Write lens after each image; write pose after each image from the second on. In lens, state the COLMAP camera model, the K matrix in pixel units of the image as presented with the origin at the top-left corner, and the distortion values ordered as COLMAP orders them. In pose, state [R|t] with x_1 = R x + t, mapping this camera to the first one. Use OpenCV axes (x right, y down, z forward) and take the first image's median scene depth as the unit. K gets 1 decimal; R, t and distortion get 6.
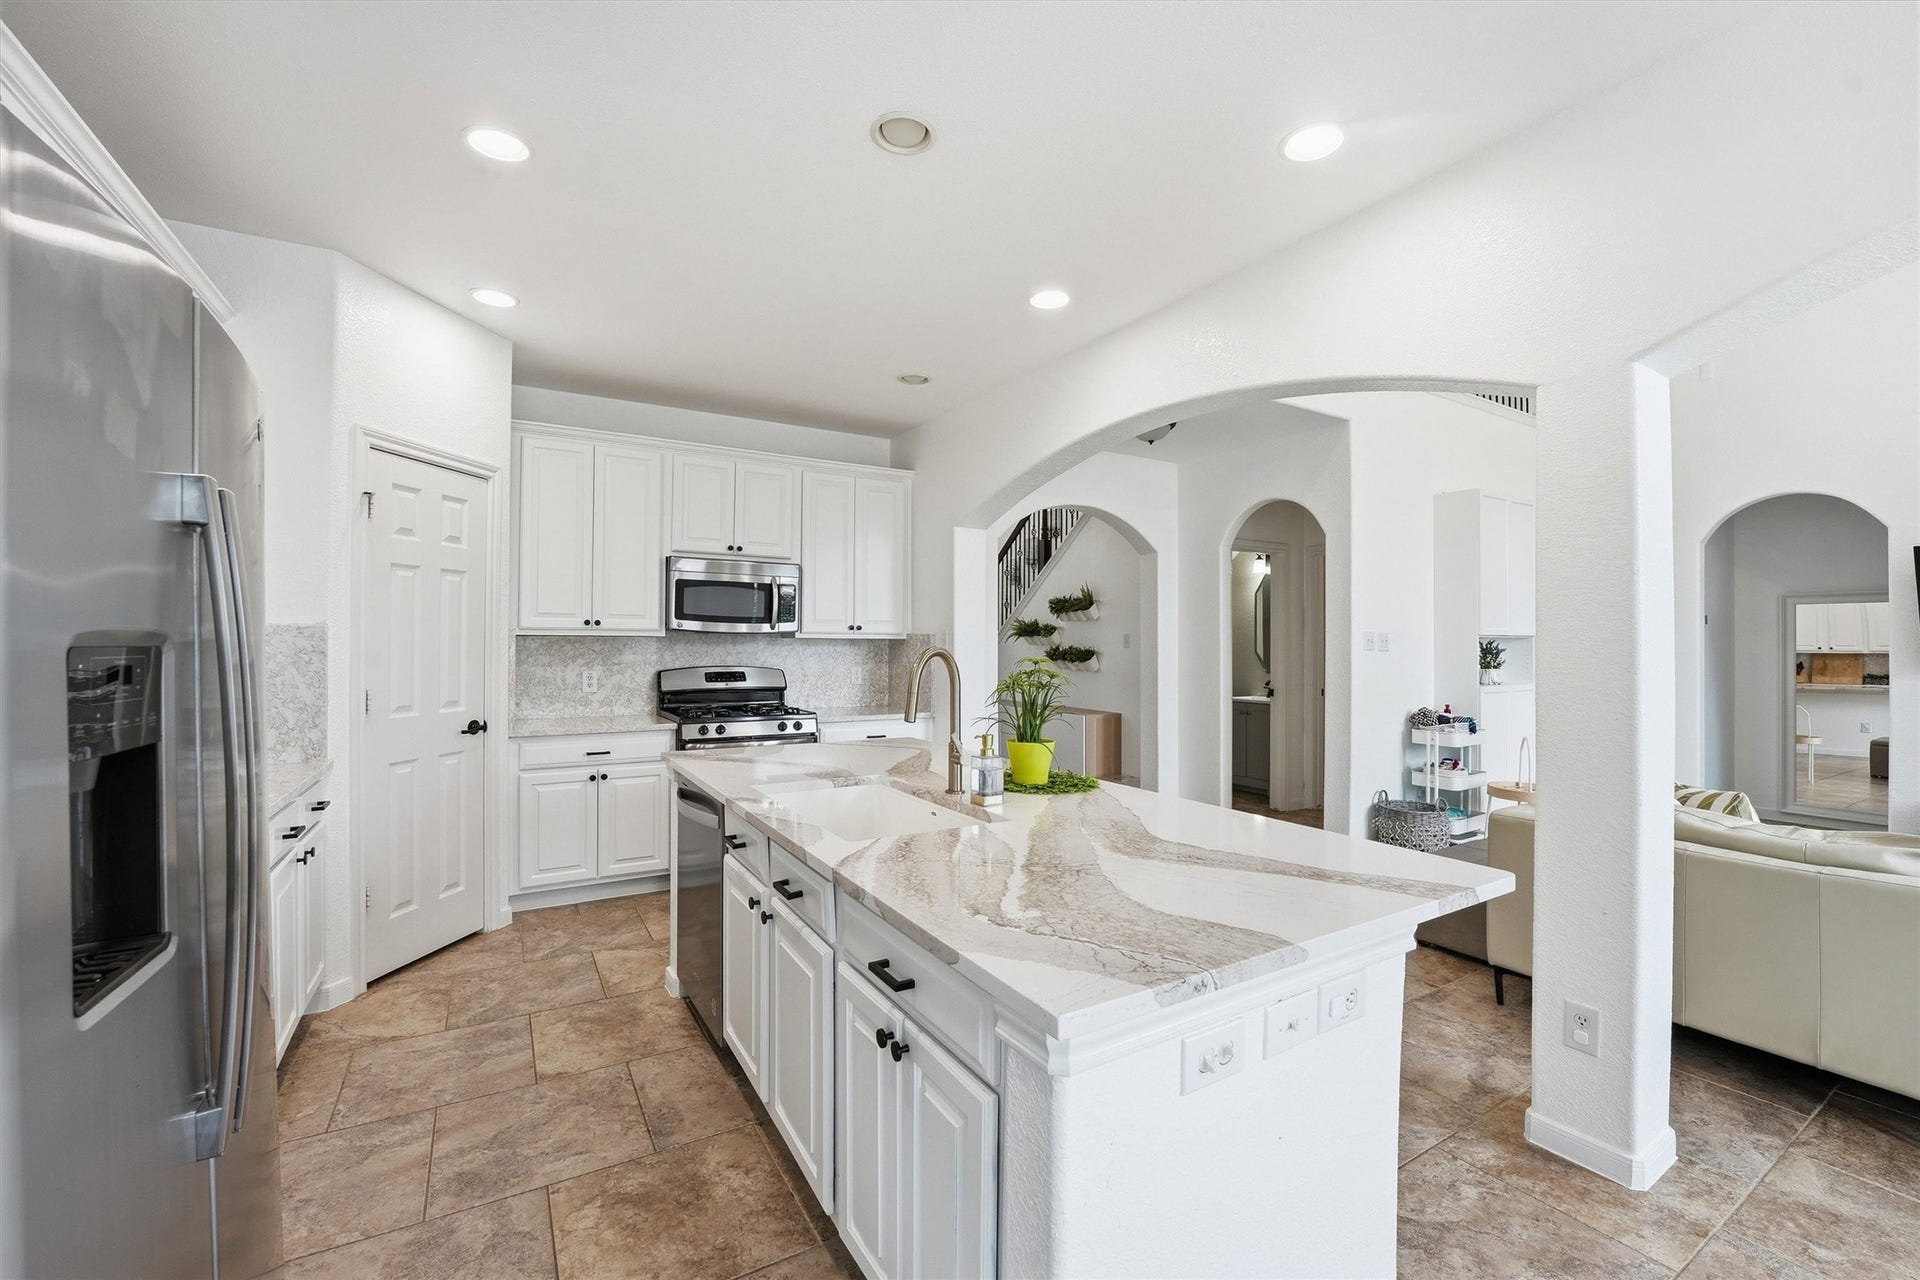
lens RADIAL K [[789.5, 0, 954.1], [0, 789.5, 643.4], [0, 0, 1]] dist [-0.023854, 0.001753]
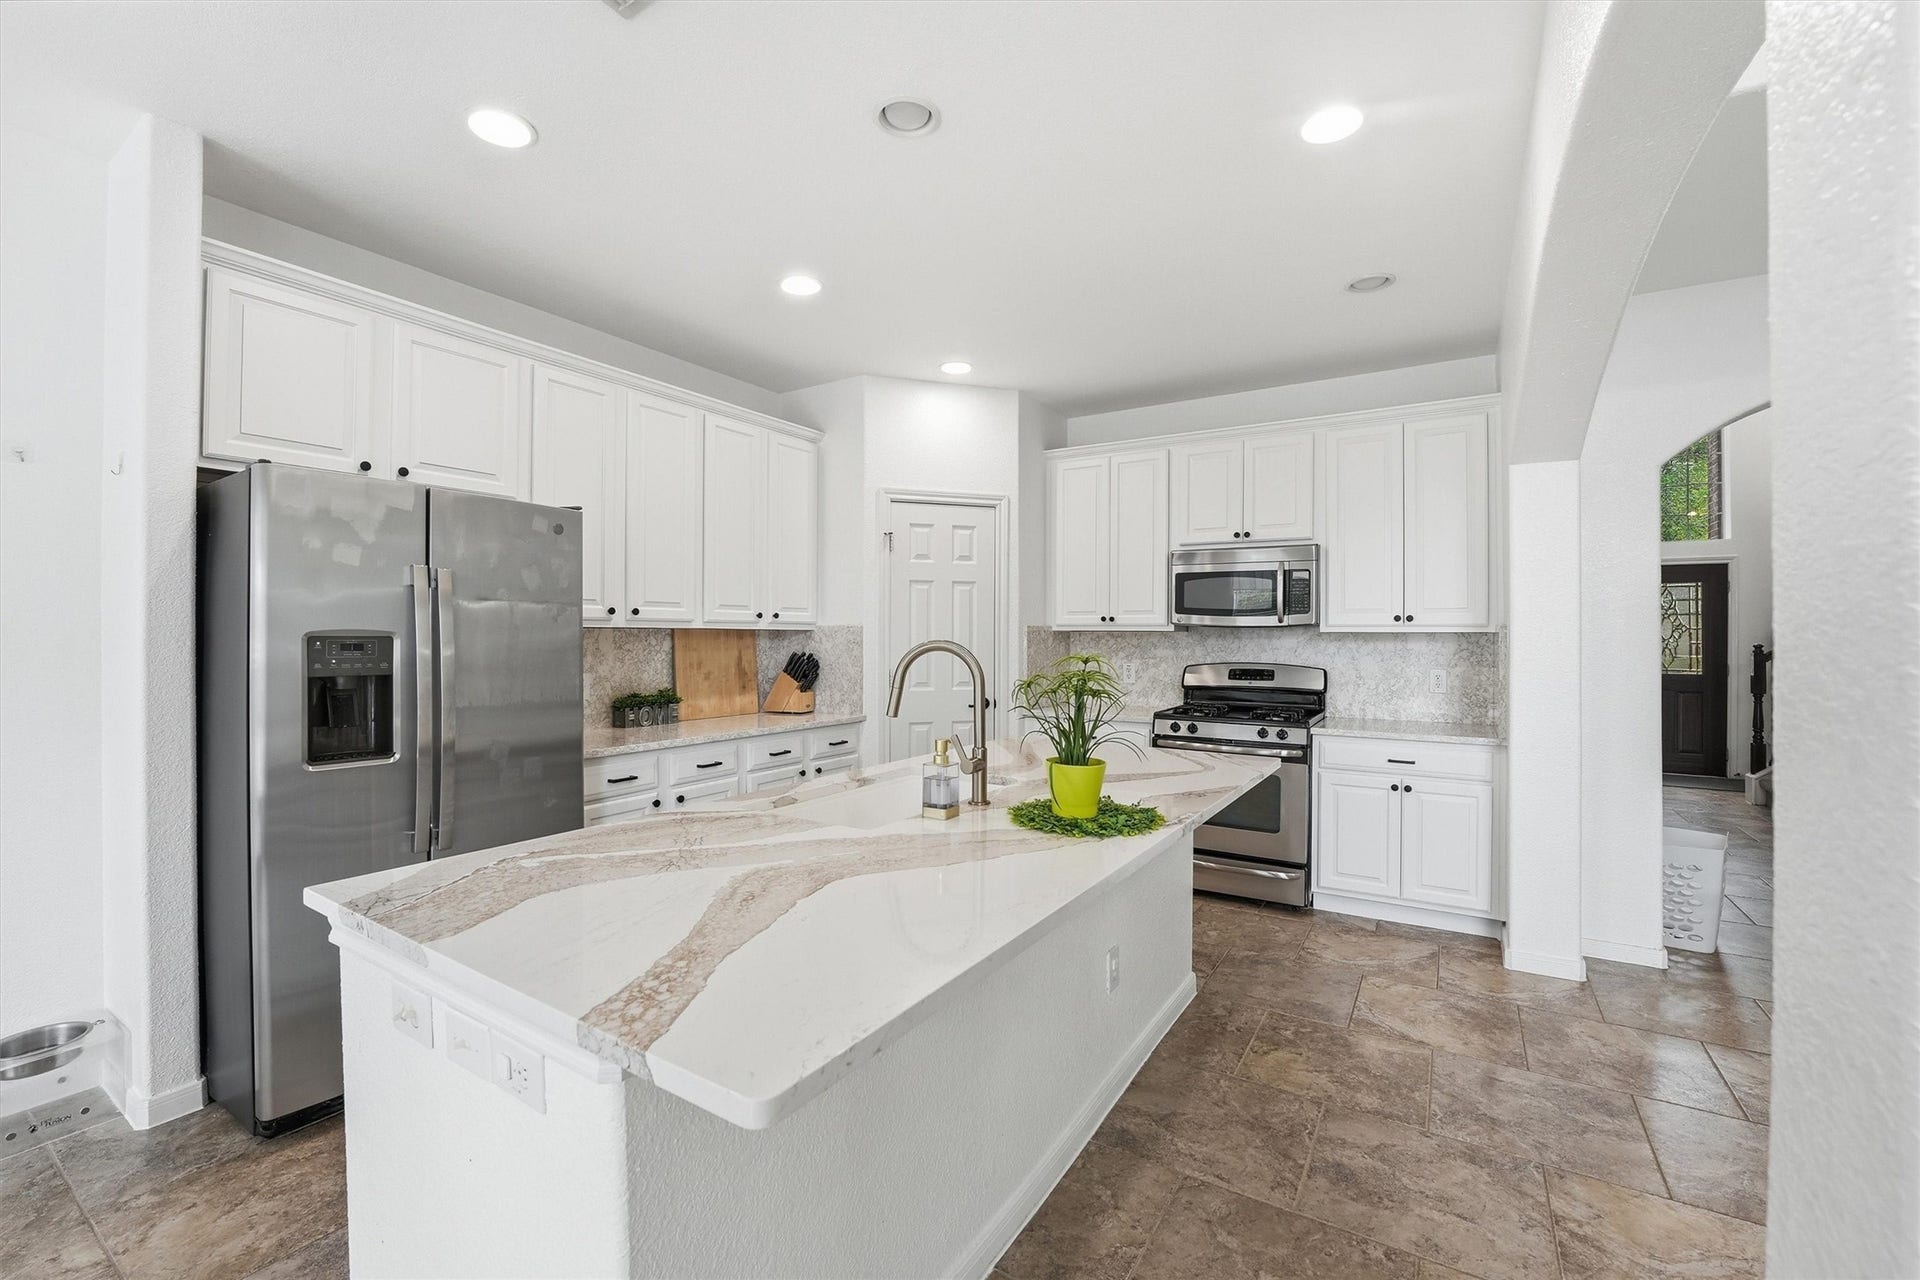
lens RADIAL K [[789.5, 0, 944.4], [0, 789.5, 628.4], [0, 0, 1]] dist [-0.023854, 0.001753]
pose [[0.445717, -0.011159, -0.895104, 0.406003], [-0.003044, 0.999898, -0.013981, 0.002564], [0.895169, 0.008956, 0.445637, 0.295583]]
